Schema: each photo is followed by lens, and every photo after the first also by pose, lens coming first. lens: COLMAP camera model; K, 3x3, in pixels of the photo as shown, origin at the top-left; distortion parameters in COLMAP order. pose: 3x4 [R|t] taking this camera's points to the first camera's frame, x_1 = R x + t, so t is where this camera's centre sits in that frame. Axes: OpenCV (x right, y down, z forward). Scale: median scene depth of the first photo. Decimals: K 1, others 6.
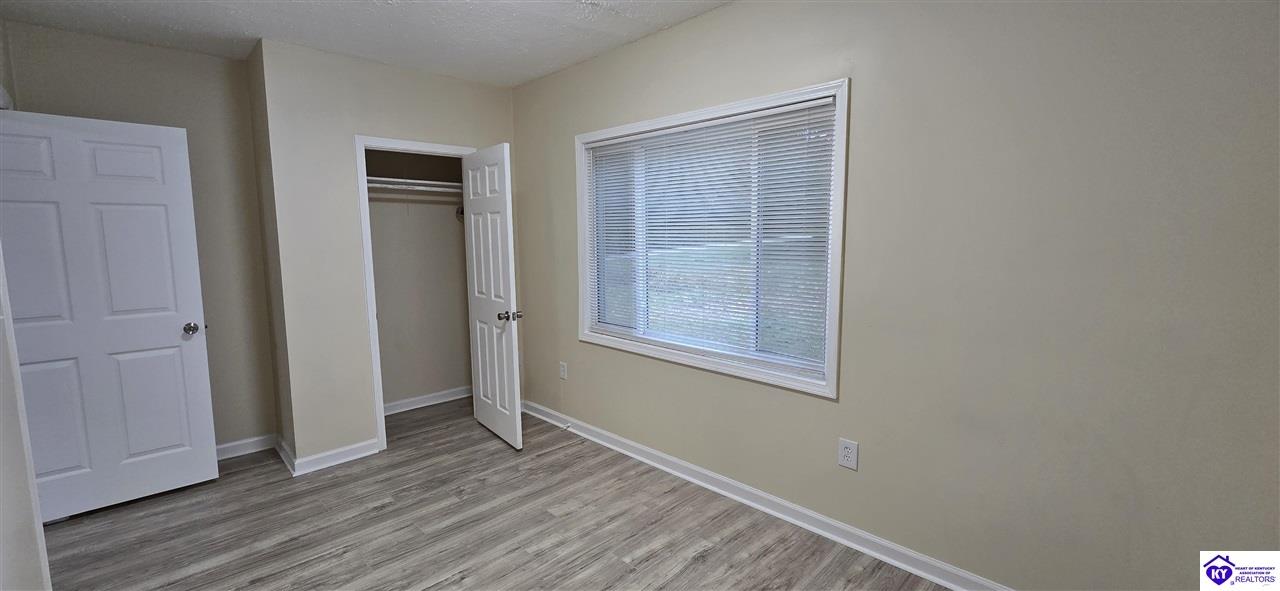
lens RADIAL K [[525.1, 0, 645.6], [0, 525.1, 286.6], [0, 0, 1]] dist [-0.000810, 0.000118]
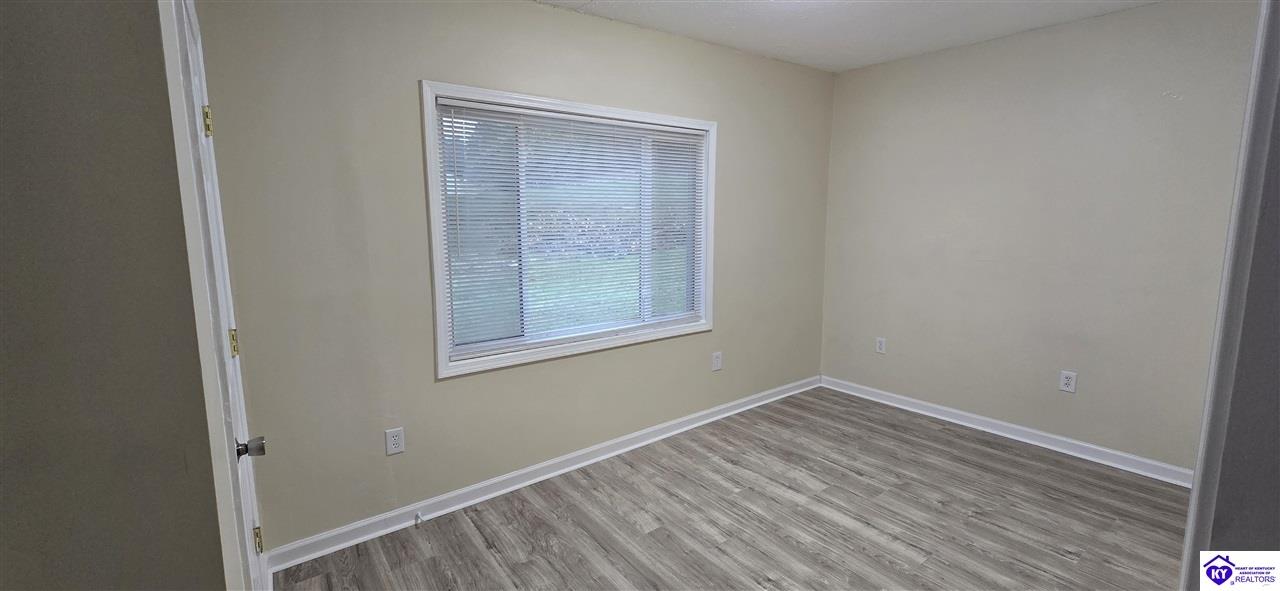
lens RADIAL K [[527.2, 0, 643.3], [0, 527.2, 285.1], [0, 0, 1]] dist [-0.000853, 0.001401]
pose [[0.141821, -0.119133, 0.982697, -1.035329], [0.114839, 0.988009, 0.103203, -0.085506], [-0.983208, 0.098216, 0.153802, 0.837840]]
